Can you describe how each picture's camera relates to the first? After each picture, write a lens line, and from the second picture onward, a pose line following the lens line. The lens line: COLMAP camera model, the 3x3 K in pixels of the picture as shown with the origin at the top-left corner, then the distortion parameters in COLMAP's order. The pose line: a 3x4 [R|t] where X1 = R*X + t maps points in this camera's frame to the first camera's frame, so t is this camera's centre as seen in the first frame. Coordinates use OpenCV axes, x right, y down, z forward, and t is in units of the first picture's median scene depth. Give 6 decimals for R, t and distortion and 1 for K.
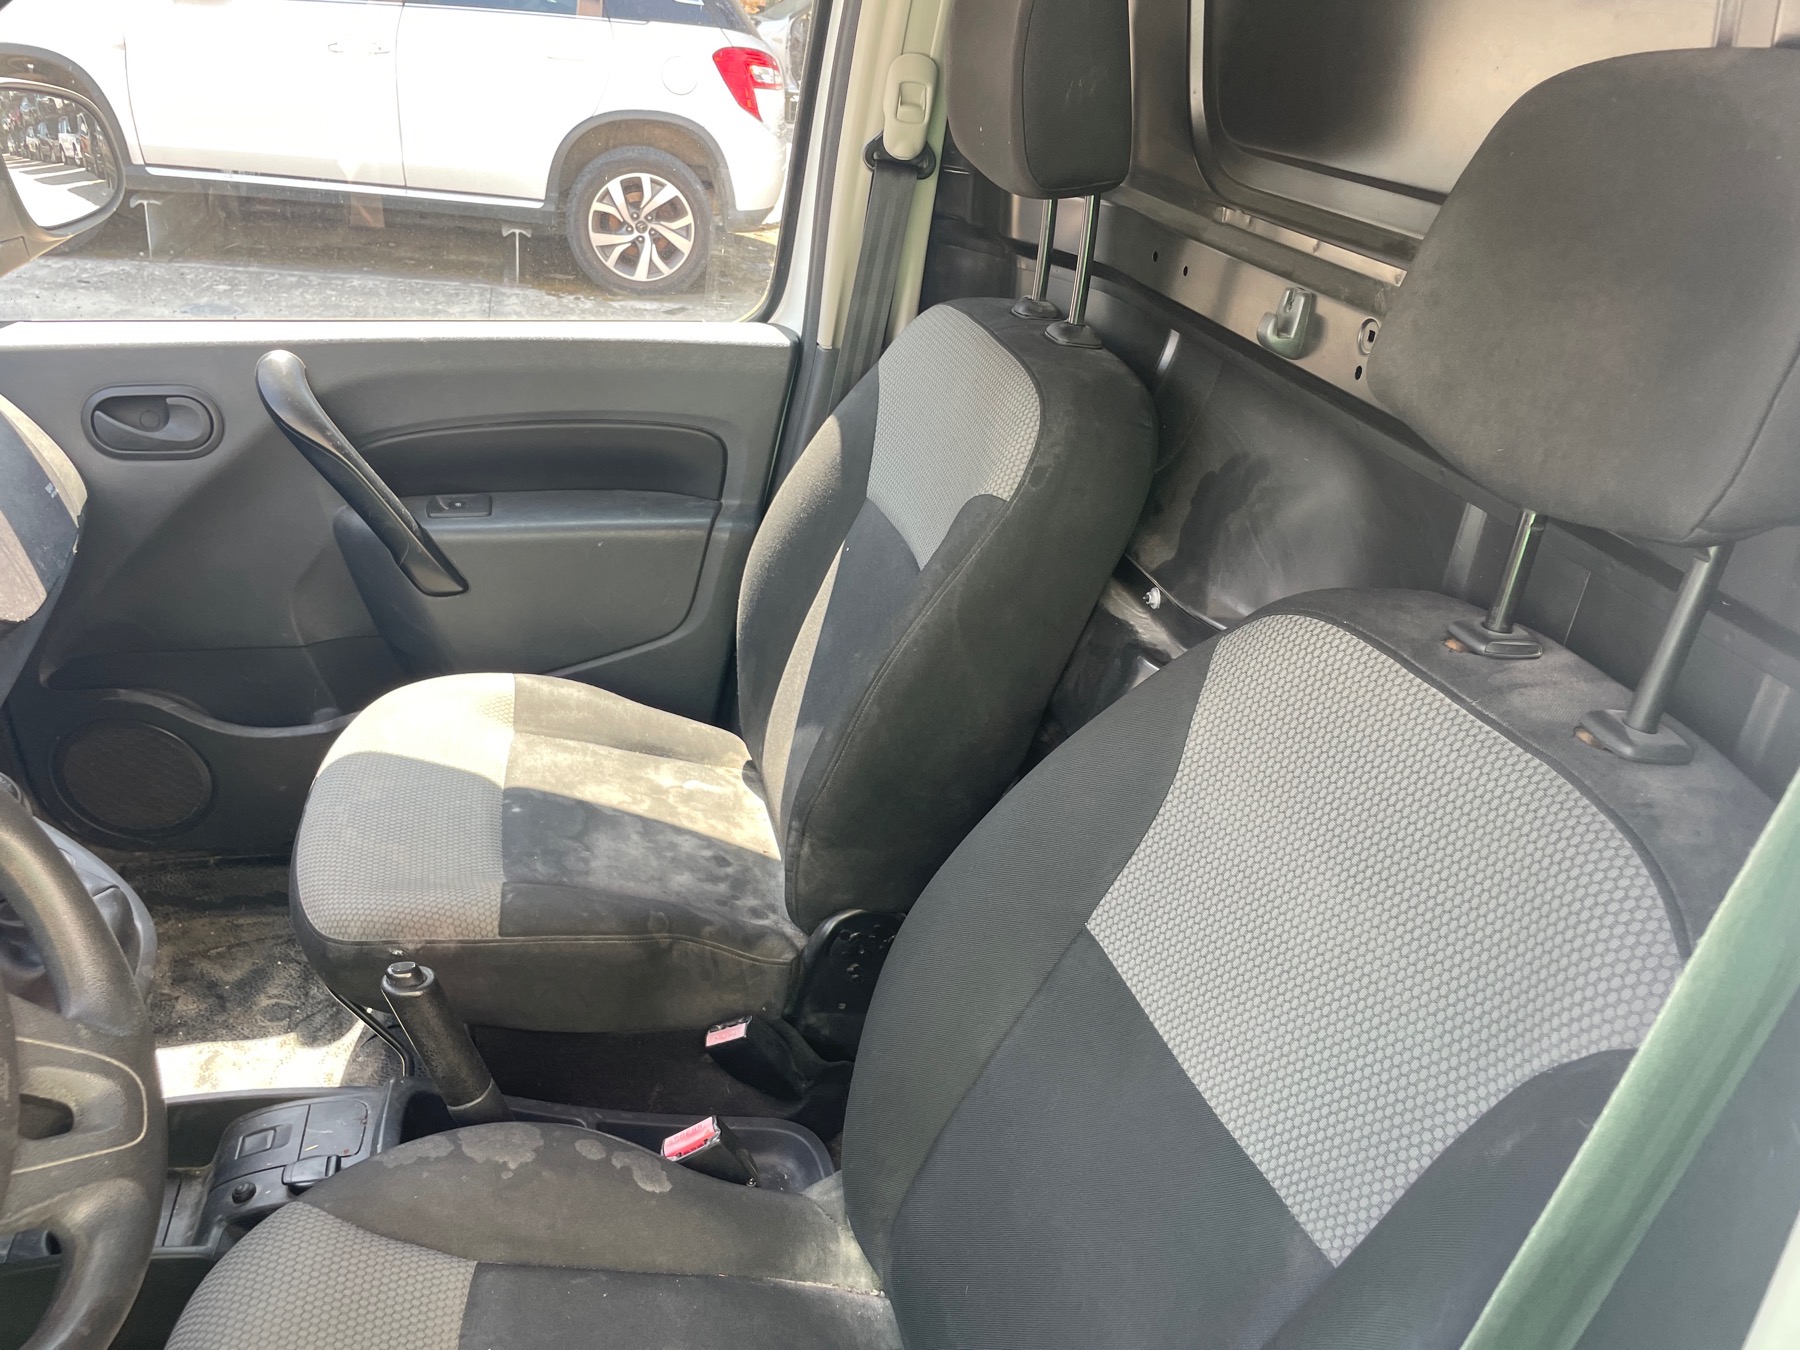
lens RADIAL K [[1366.9, 0, 874.1], [0, 1366.9, 666.7], [0, 0, 1]] dist [0.036582, 0.000829]
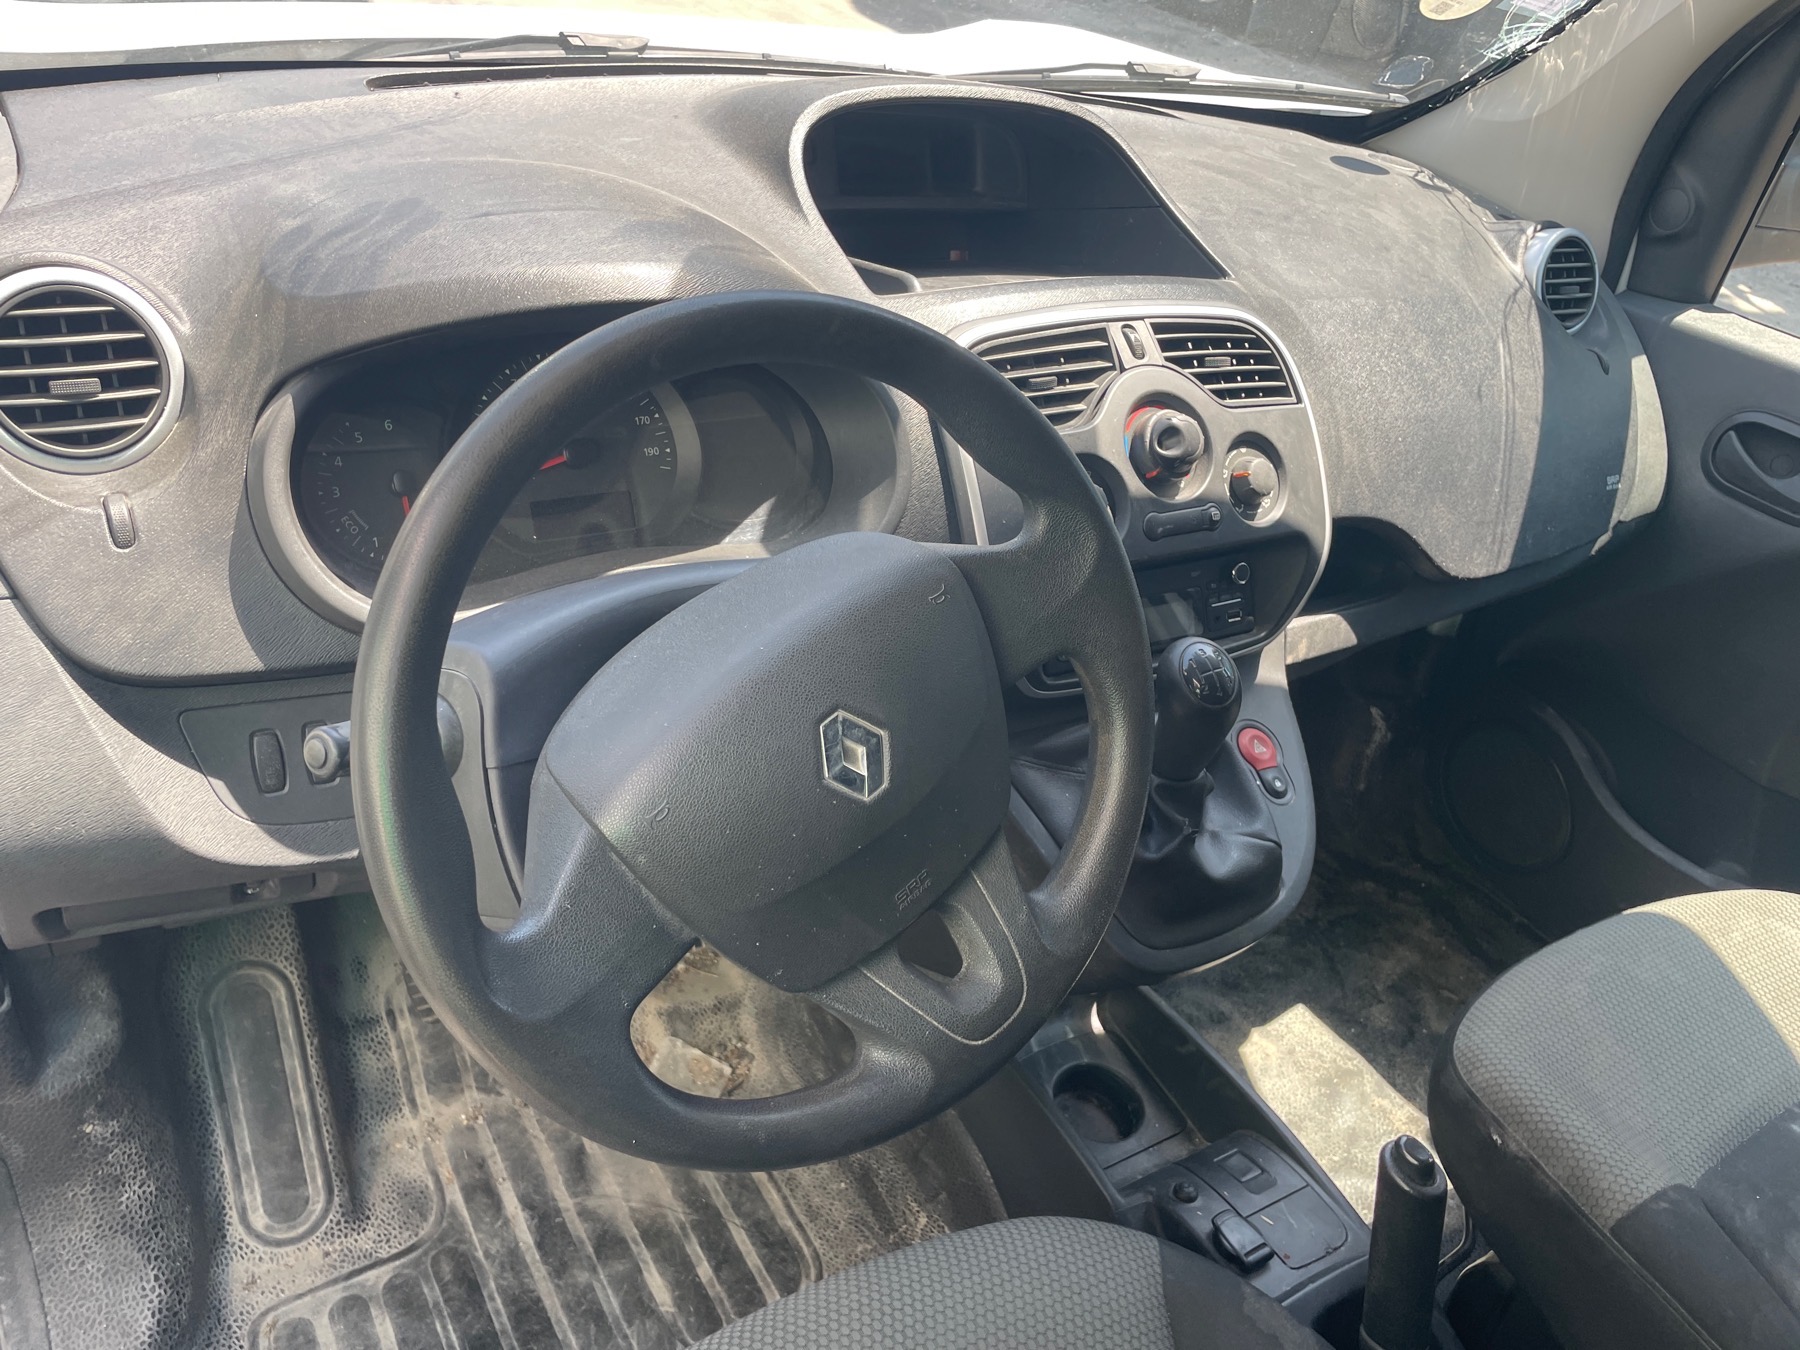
lens RADIAL K [[1359.3, 0, 899.2], [0, 1359.3, 682.2], [0, 0, 1]] dist [0.085749, -0.116524]
pose [[0.333979, 0.506209, -0.795117, 0.023786], [-0.520926, 0.802149, 0.291878, -0.040671], [0.785554, 0.316716, 0.531598, 0.186076]]
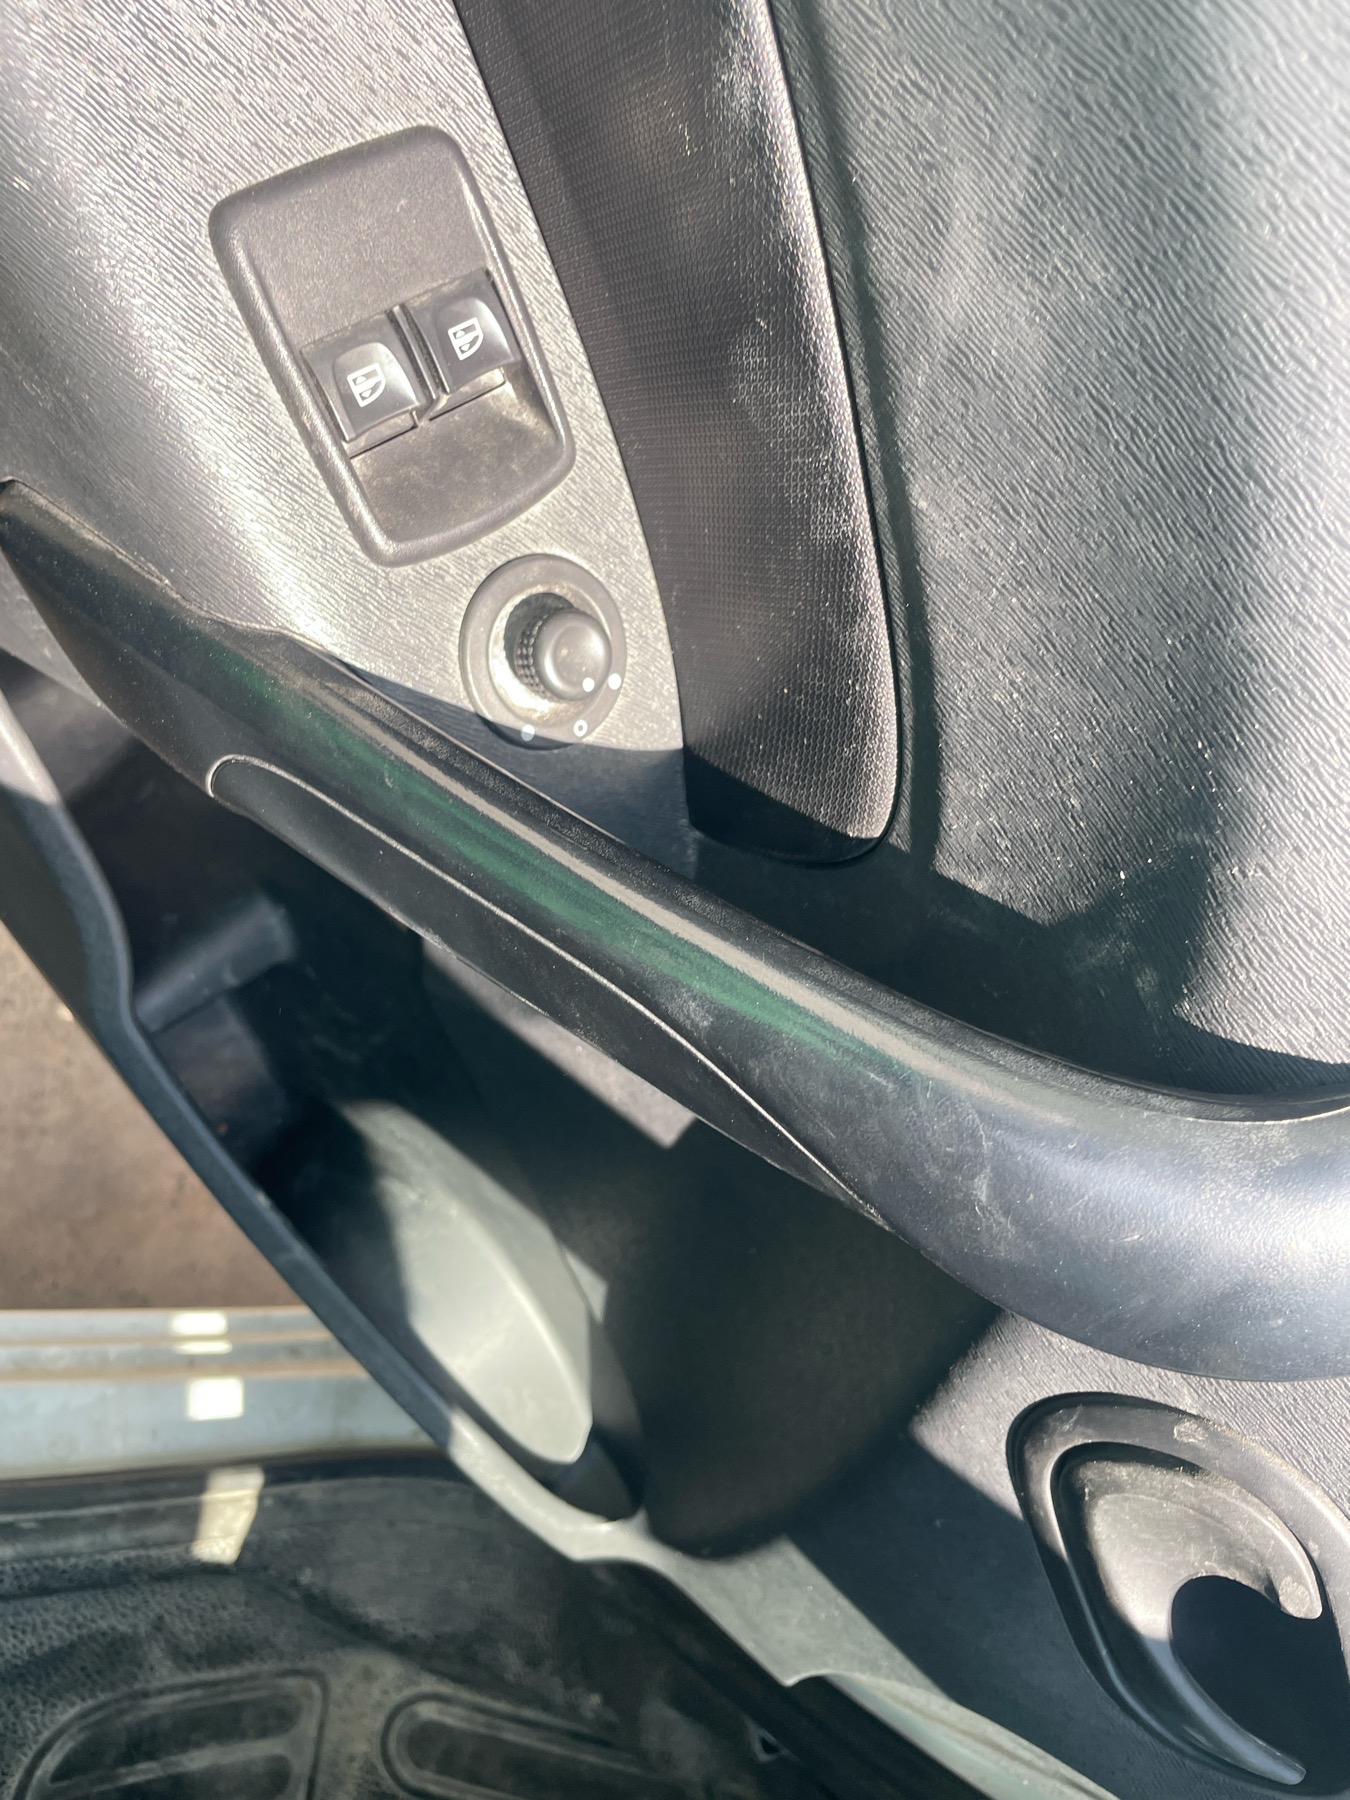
lens RADIAL K [[1359.3, 0, 675.0], [0, 1359.3, 900.0], [0, 0, 1]] dist [0.085749, -0.116524]
pose [[-0.658757, -0.376156, -0.651572, -0.063020], [-0.449871, -0.497221, 0.741881, 0.248704], [-0.603038, 0.781843, 0.158326, -0.043420]]
